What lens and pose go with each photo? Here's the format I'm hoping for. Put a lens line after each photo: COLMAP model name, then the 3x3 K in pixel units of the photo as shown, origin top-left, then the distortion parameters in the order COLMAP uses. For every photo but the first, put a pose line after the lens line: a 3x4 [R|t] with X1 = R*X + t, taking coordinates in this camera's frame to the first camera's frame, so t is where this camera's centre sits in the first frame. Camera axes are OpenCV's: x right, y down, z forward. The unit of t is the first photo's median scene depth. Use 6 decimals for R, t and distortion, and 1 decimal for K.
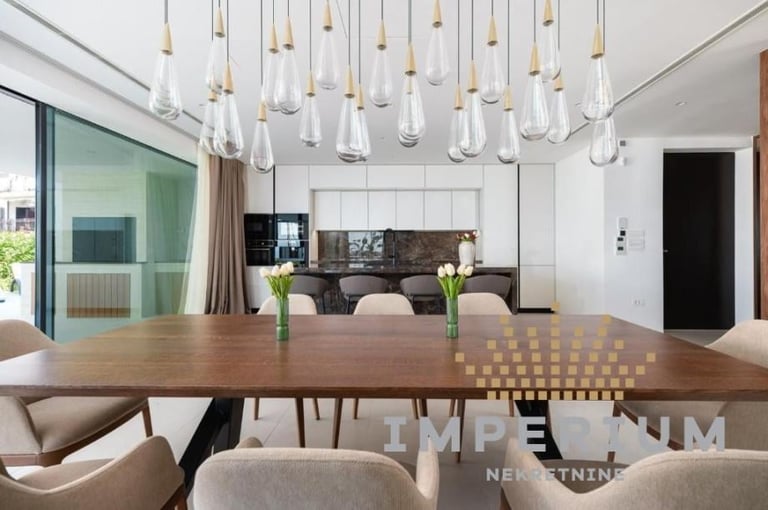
lens RADIAL K [[334.6, 0, 384.0], [0, 334.6, 255.0], [0, 0, 1]] dist [0.000847, 0.000138]
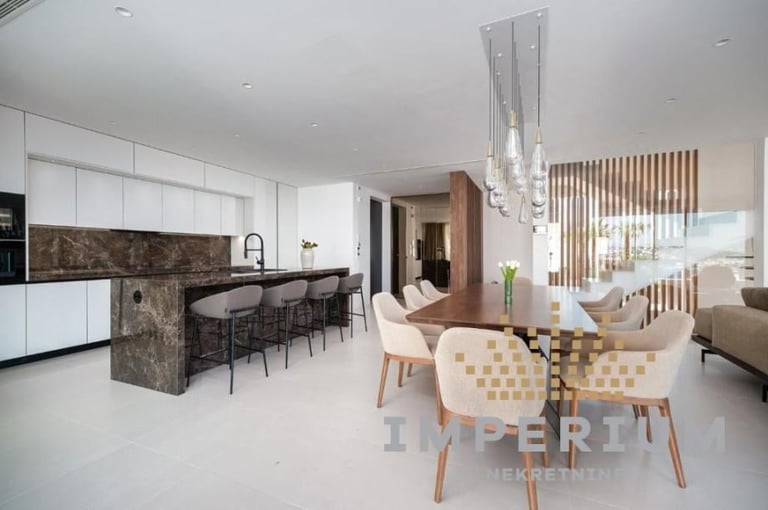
lens RADIAL K [[334.6, 0, 384.0], [0, 334.6, 255.0], [0, 0, 1]] dist [0.000847, 0.000138]
pose [[0.373064, -0.004853, 0.927793, -0.580921], [0.020148, 0.999793, -0.002872, -0.006732], [-0.927587, 0.019765, 0.373084, 0.233775]]
